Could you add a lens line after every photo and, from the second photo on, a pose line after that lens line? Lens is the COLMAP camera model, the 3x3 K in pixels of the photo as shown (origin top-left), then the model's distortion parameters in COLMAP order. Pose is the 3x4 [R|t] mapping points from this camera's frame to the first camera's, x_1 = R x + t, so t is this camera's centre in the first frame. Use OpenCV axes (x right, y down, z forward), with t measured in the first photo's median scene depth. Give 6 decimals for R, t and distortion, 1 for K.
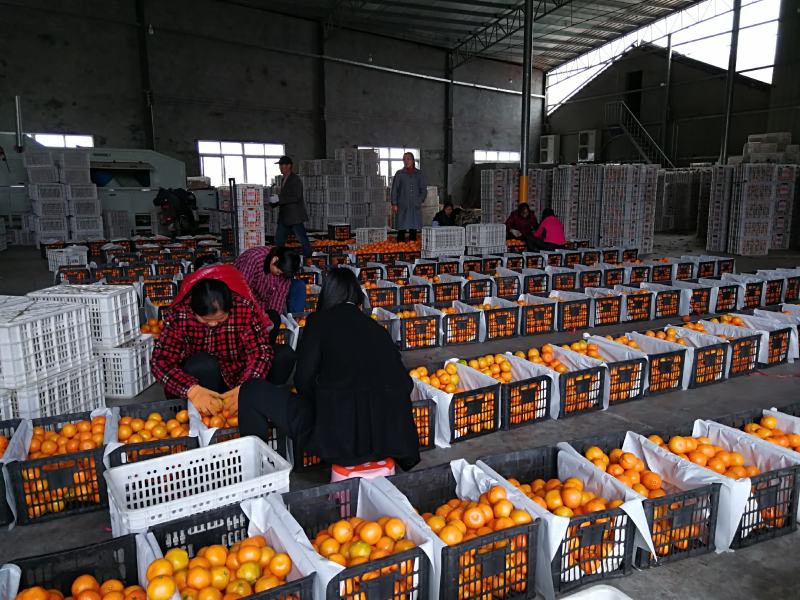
lens RADIAL K [[634.2, 0, 404.4], [0, 634.2, 305.3], [0, 0, 1]] dist [0.016310, -0.030329]
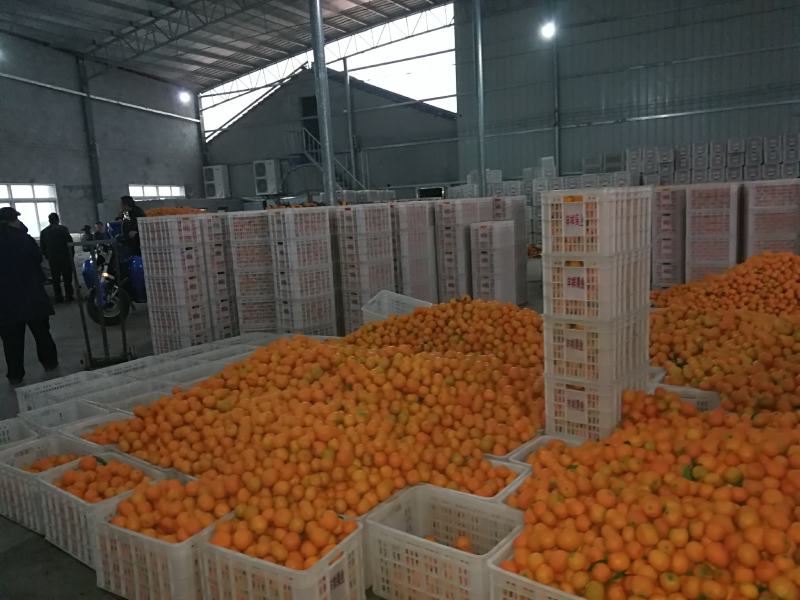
lens RADIAL K [[634.2, 0, 401.6], [0, 634.2, 301.0], [0, 0, 1]] dist [0.016310, -0.030329]
pose [[0.816155, -0.125861, 0.563960, -0.077537], [0.156179, 0.987713, -0.005589, -0.047881], [-0.556327, 0.092640, 0.825784, 0.188309]]
